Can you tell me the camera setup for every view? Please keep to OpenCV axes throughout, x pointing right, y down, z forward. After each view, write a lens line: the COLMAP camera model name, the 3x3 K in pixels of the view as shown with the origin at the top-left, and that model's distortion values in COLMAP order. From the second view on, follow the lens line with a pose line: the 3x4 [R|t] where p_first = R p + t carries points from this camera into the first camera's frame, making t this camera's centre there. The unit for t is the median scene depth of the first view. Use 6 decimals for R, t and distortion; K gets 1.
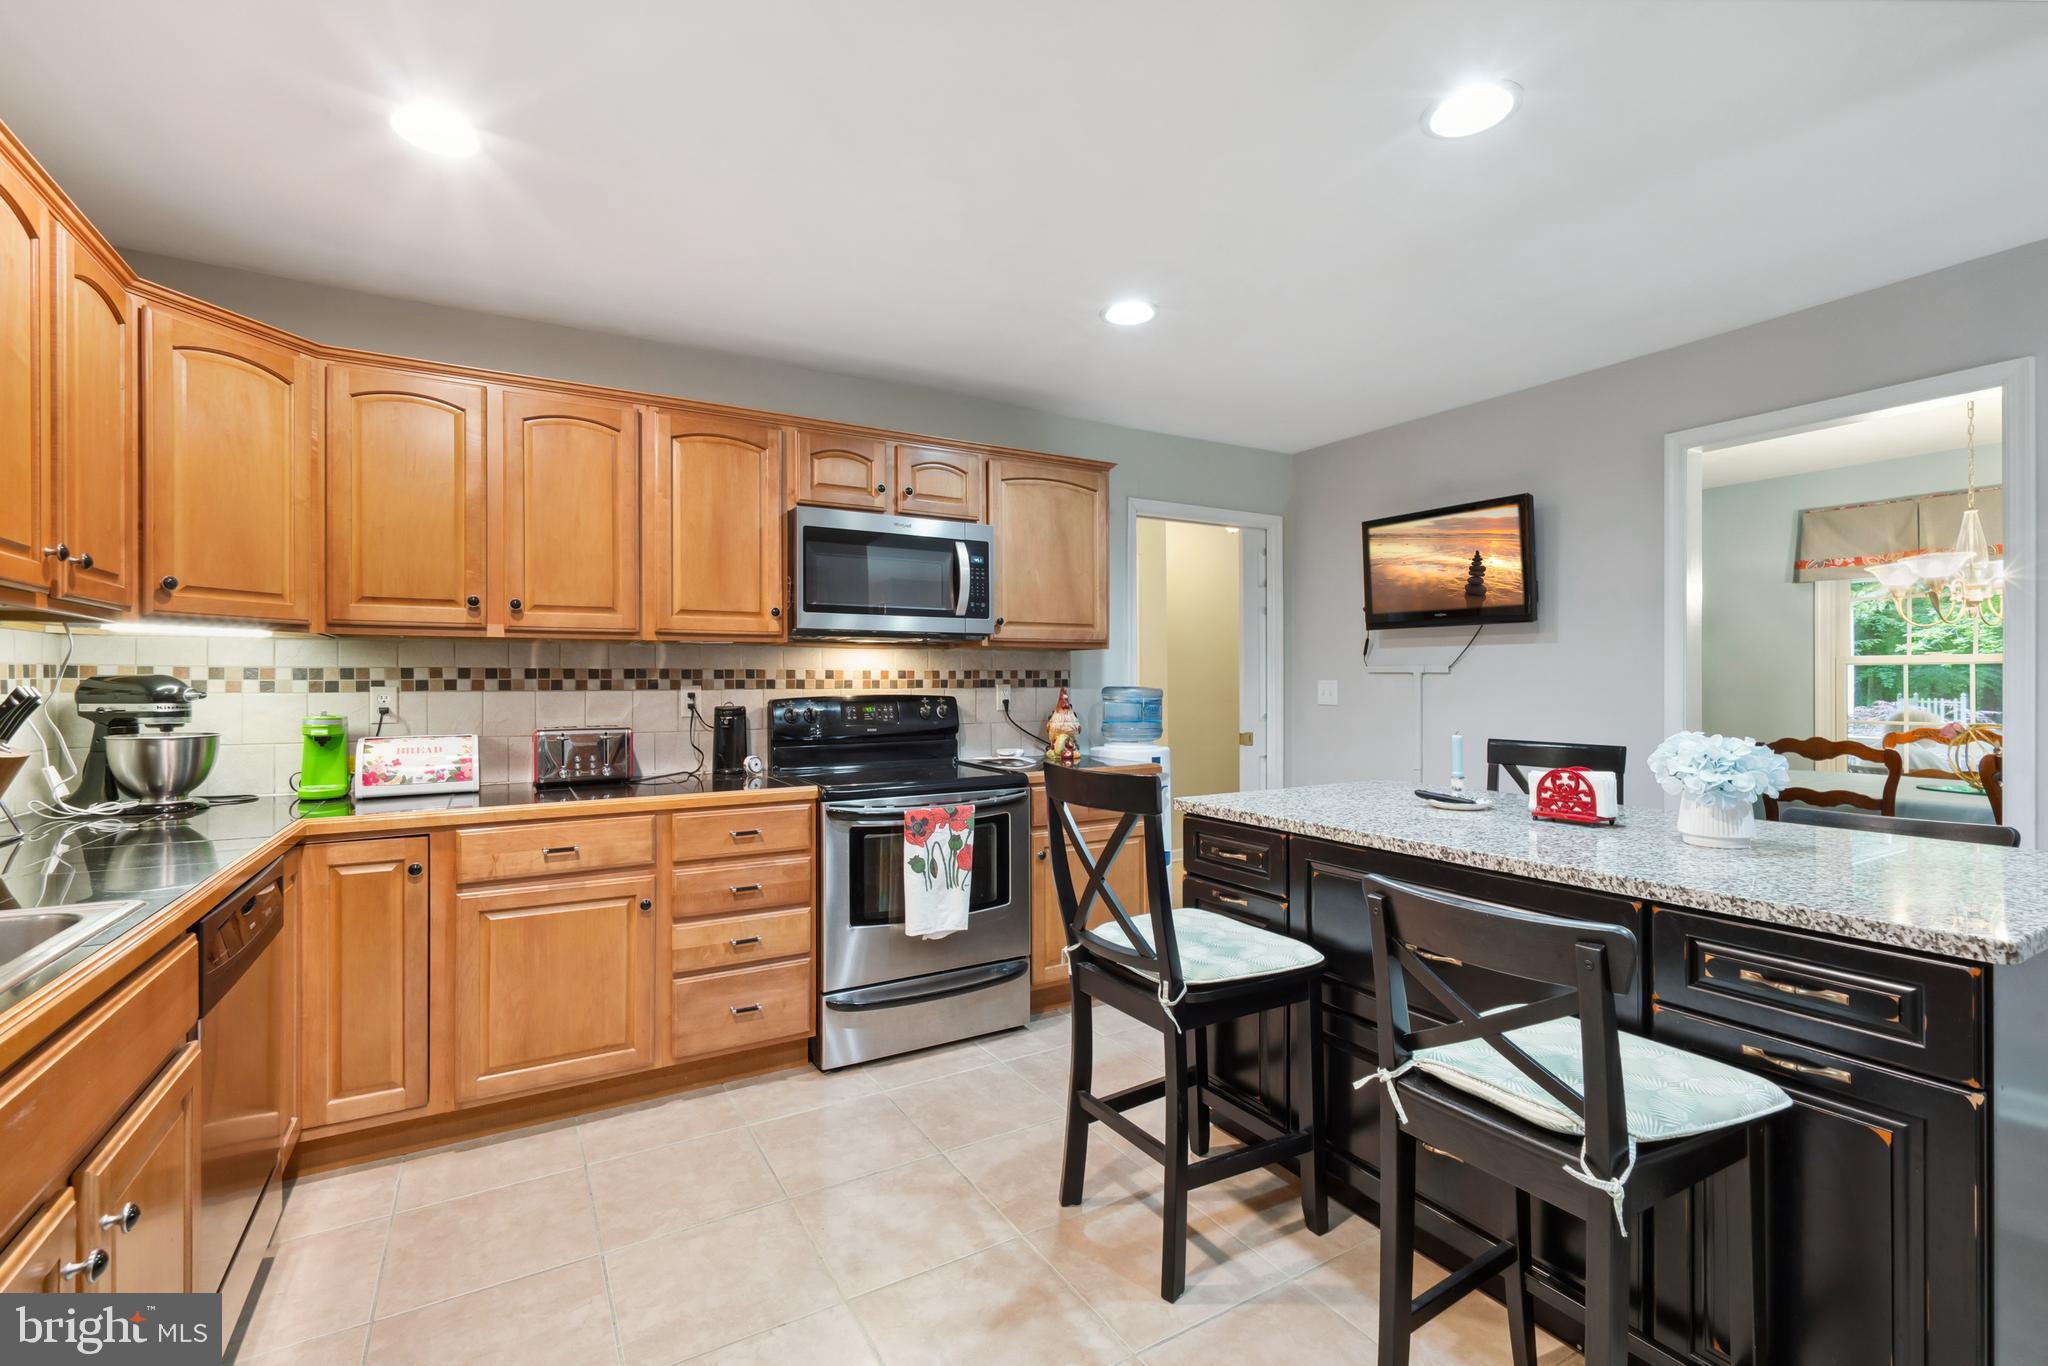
lens RADIAL K [[851.7, 0, 947.8], [0, 851.7, 676.8], [0, 0, 1]] dist [0.001086, 0.000009]
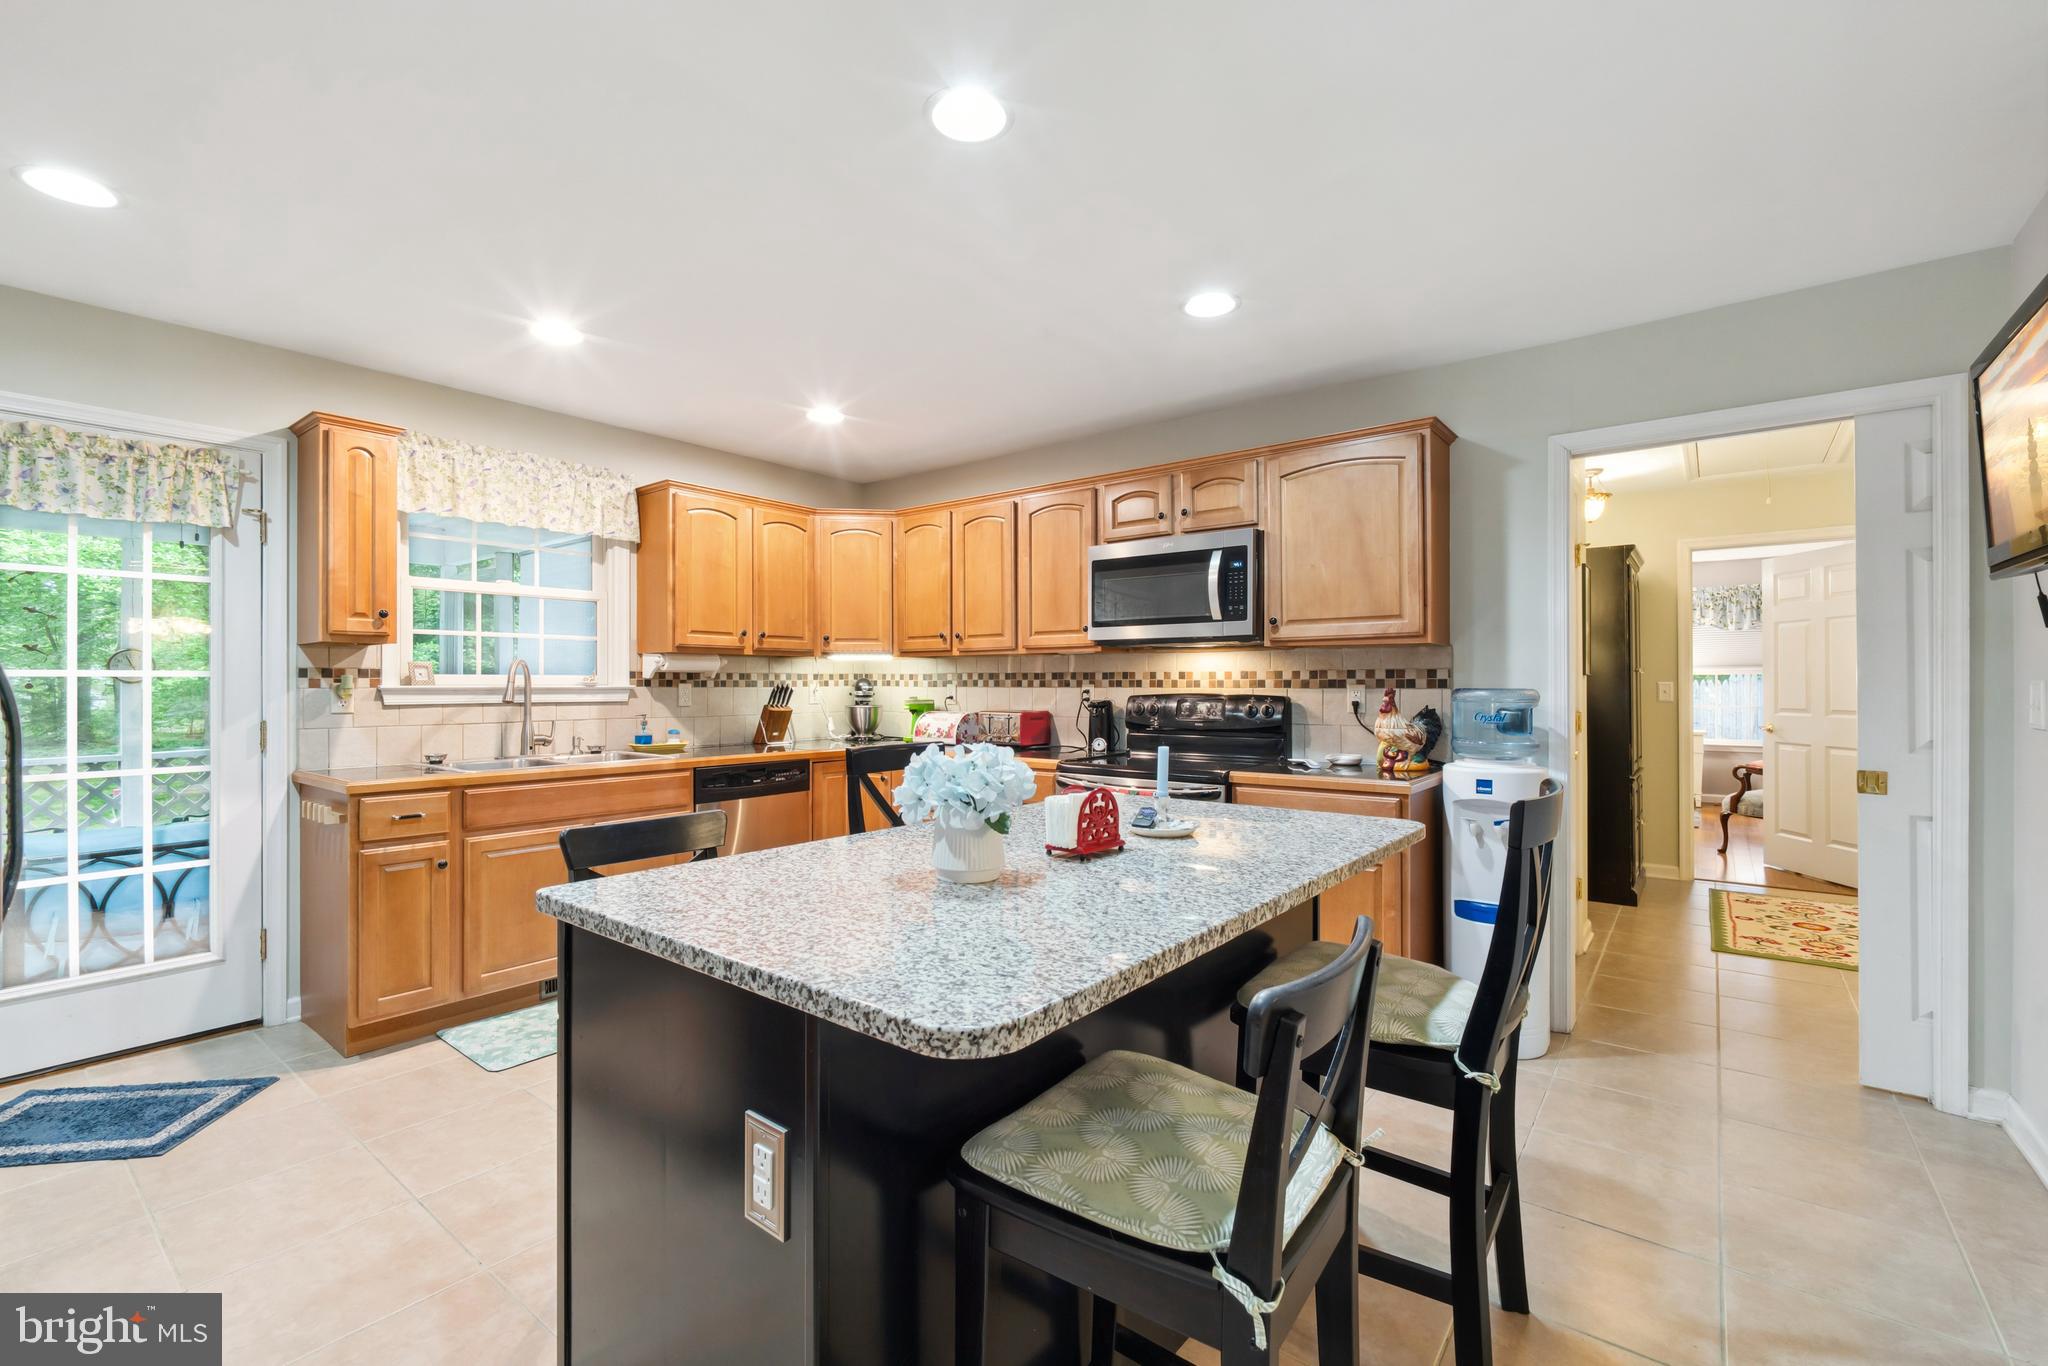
lens RADIAL K [[863.4, 0, 1024.0], [0, 863.4, 683.0], [0, 0, 1]] dist [0.001778, 0.000055]
pose [[0.403603, 0.003247, -0.914929, 0.889630], [0.004864, 0.999972, 0.005695, -0.000156], [0.914921, -0.006748, 0.403576, 0.336218]]
